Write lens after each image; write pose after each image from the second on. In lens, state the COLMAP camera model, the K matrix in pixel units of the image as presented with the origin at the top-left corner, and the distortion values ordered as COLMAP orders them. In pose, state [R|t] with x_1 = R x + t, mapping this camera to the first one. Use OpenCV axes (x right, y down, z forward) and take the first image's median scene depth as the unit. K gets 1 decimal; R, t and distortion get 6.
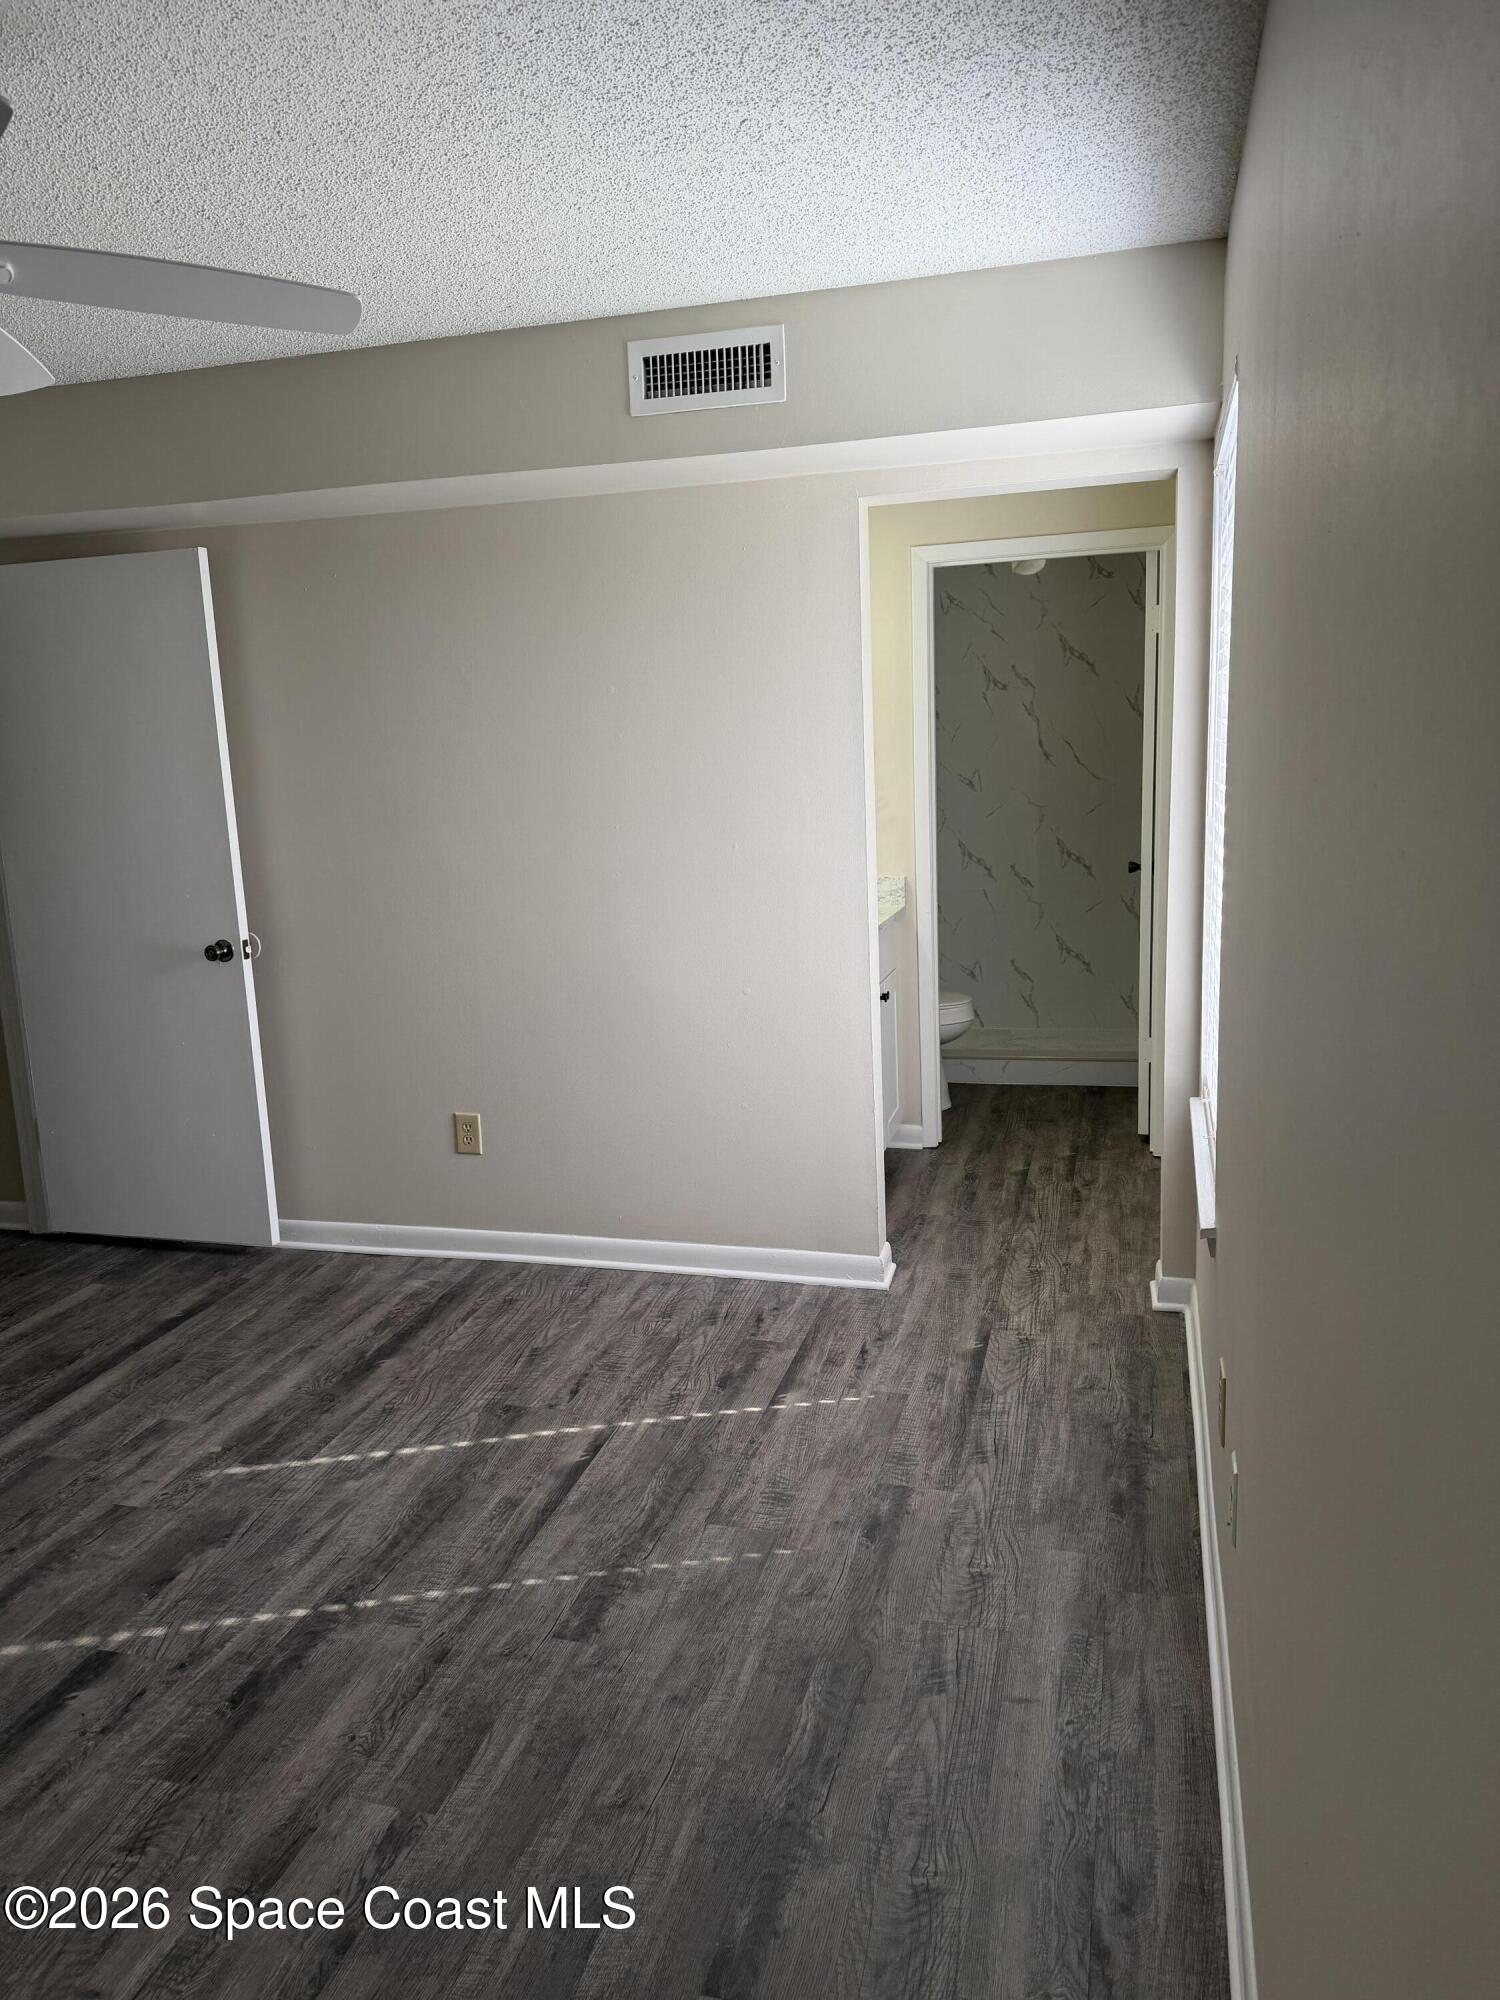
lens RADIAL K [[1408.6, 0, 745.3], [0, 1408.6, 992.0], [0, 0, 1]] dist [0.129937, -0.215731]
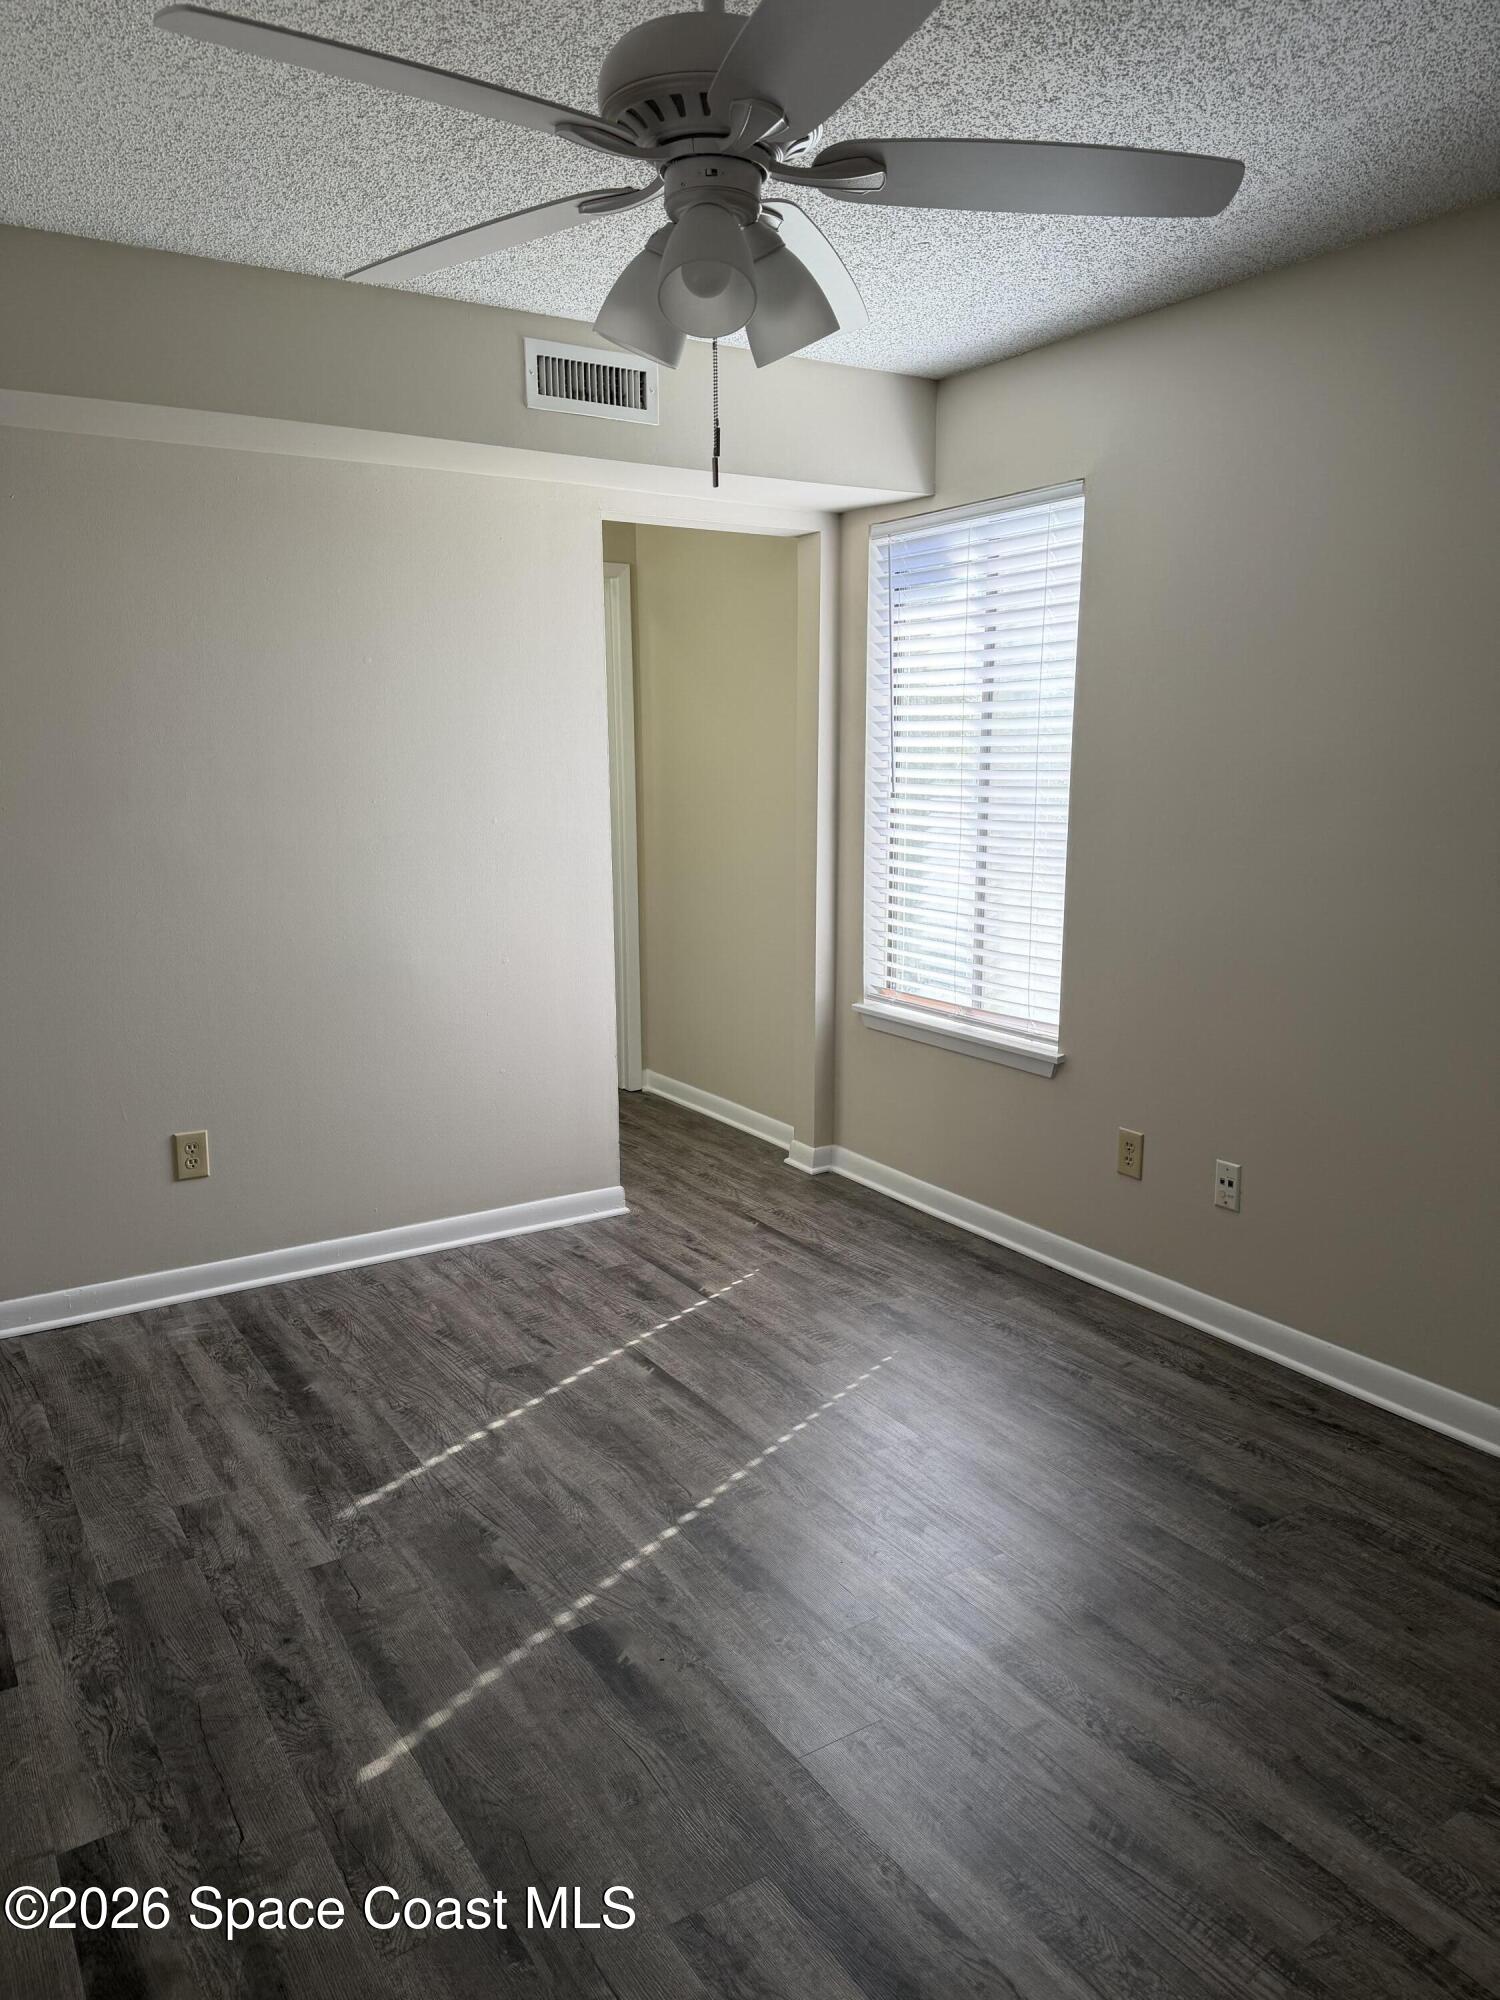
lens RADIAL K [[1419.4, 0, 751.3], [0, 1419.4, 997.5], [0, 0, 1]] dist [-0.001967, -0.010234]
pose [[0.649932, -0.094208, 0.754130, -0.730671], [0.113999, 0.993145, 0.025819, 0.024351], [-0.751393, 0.069190, 0.656217, 0.191407]]
